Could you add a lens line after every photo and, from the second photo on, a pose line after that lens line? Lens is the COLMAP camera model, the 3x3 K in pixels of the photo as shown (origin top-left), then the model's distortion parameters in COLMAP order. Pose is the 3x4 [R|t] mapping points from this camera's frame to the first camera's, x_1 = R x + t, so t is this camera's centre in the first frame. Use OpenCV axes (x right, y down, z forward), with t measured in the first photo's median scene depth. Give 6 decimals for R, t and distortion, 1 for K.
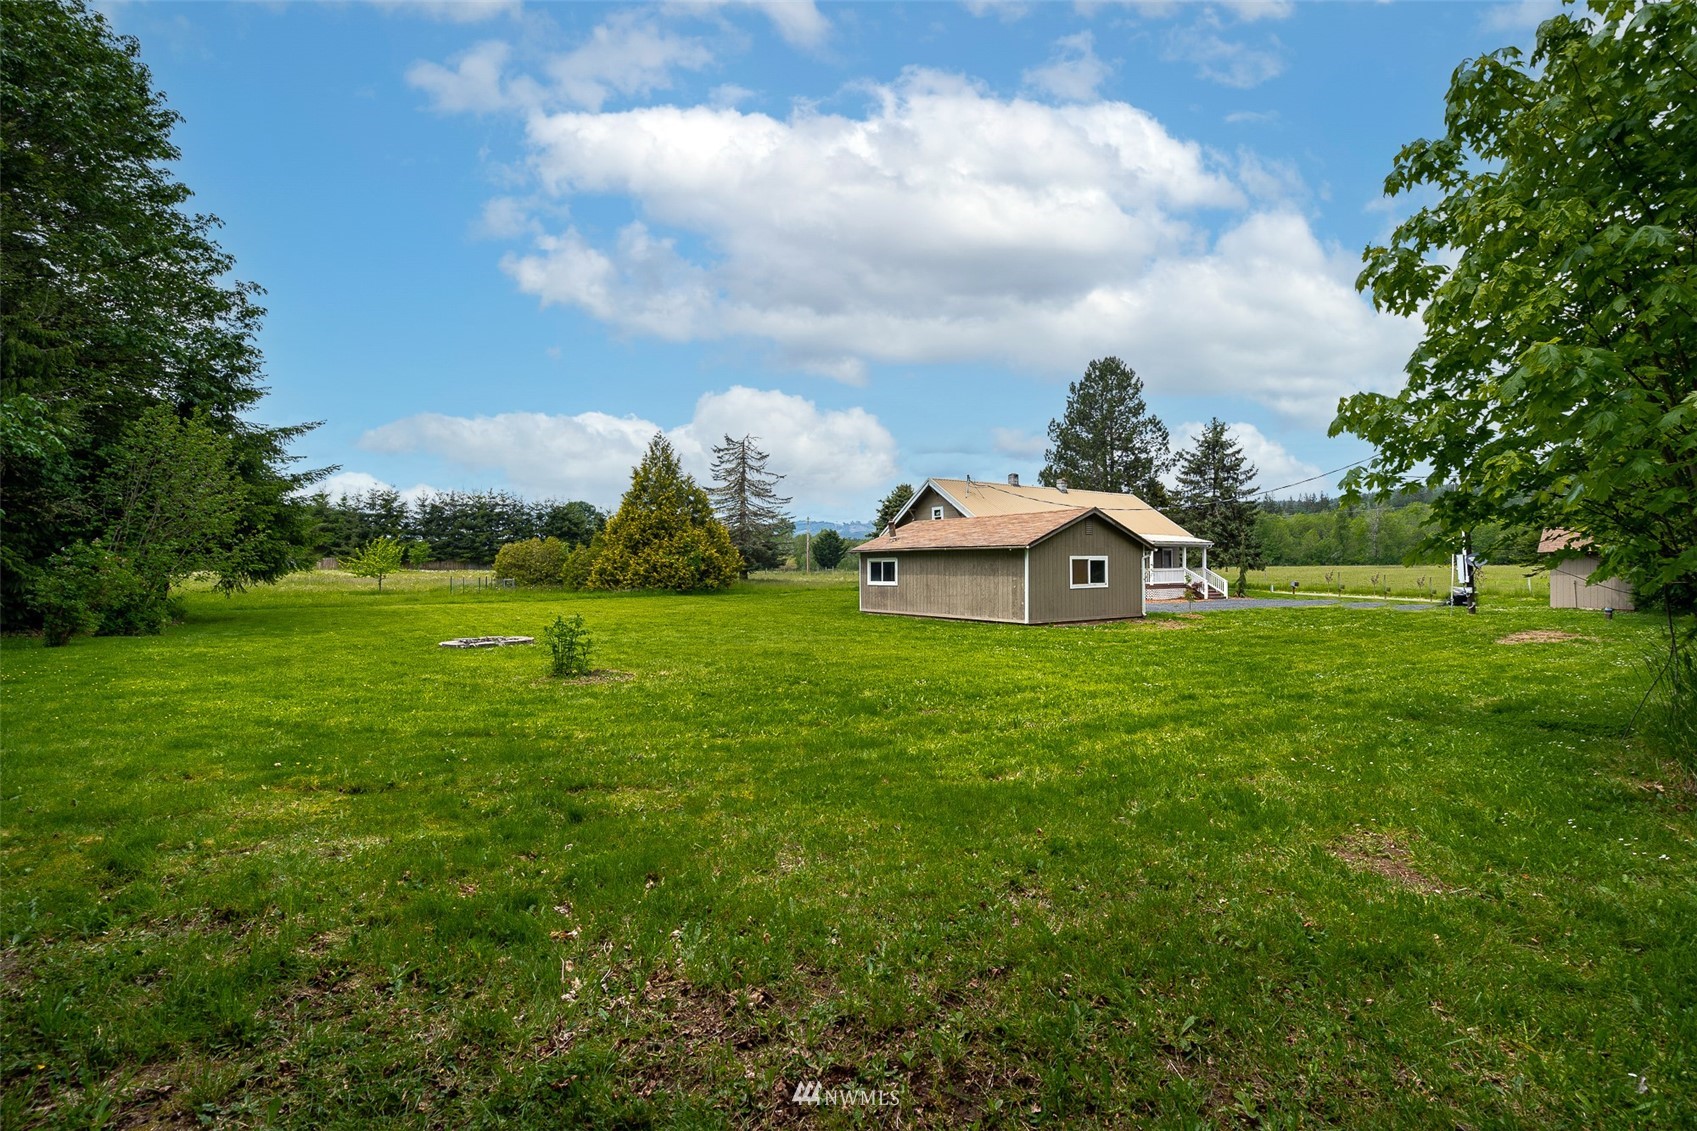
lens RADIAL K [[776.4, 0, 852.9], [0, 776.4, 565.7], [0, 0, 1]] dist [-0.001526, 0.001289]
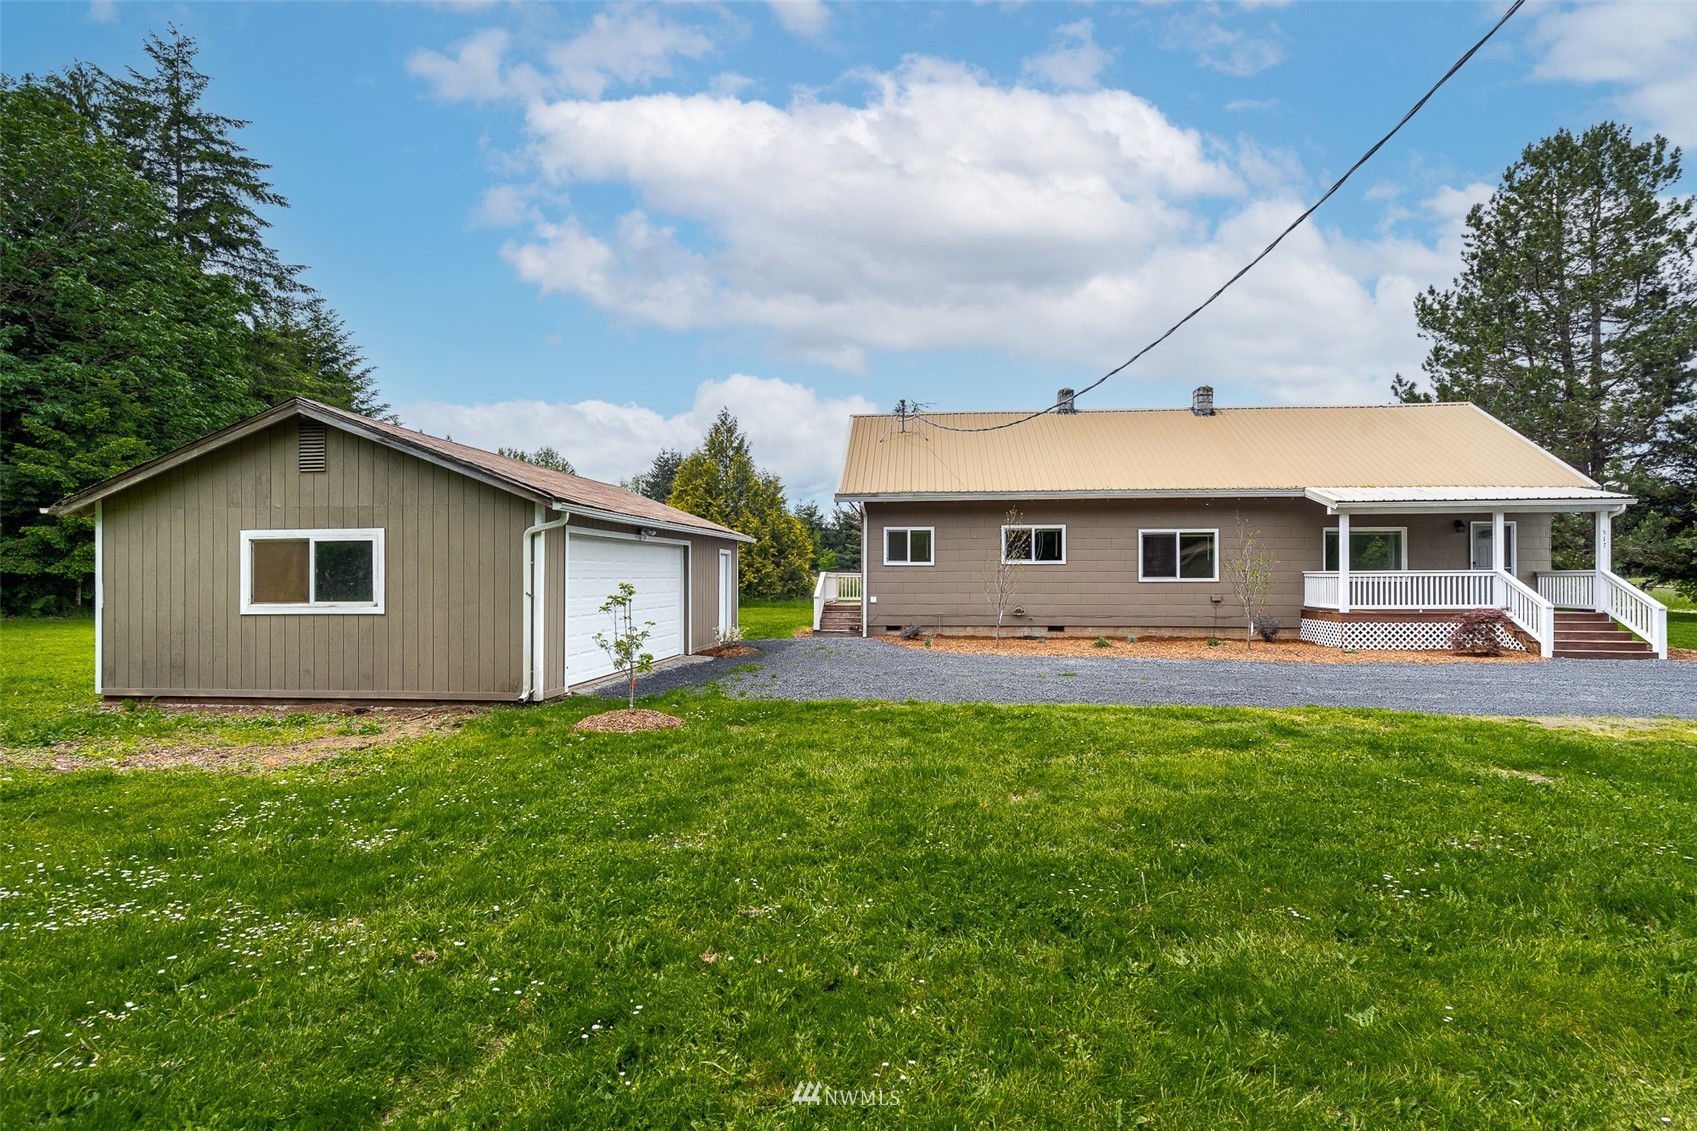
lens RADIAL K [[776.4, 0, 852.5], [0, 776.4, 574.9], [0, 0, 1]] dist [-0.001526, 0.001289]
pose [[0.762004, 0.002523, -0.647568, 0.055767], [-0.001471, 0.999997, 0.002166, 0.000626], [0.647571, -0.000698, 0.762005, 0.065631]]
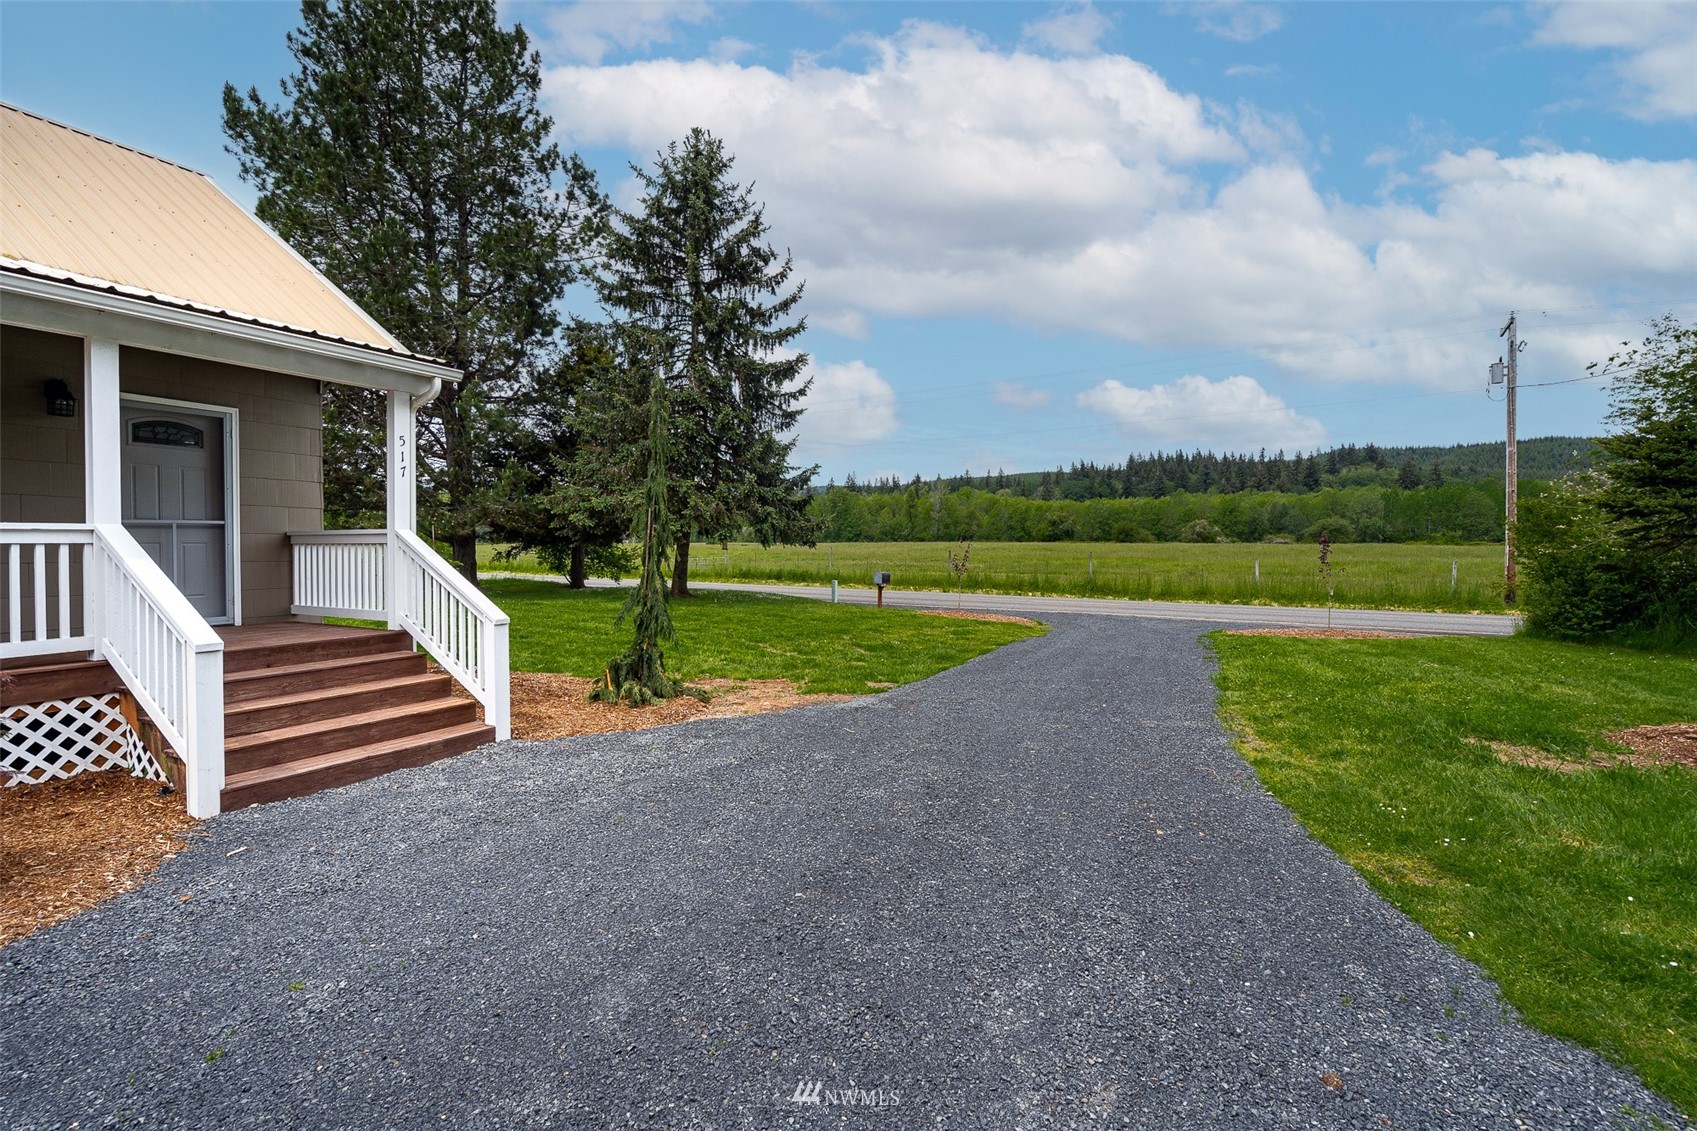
lens RADIAL K [[776.4, 0, 849.7], [0, 776.4, 557.9], [0, 0, 1]] dist [-0.001526, 0.001289]
pose [[0.882528, -0.001041, 0.470259, 0.060793], [-0.009510, 0.999754, 0.020060, 0.000569], [-0.470164, -0.022175, 0.882301, 0.107872]]
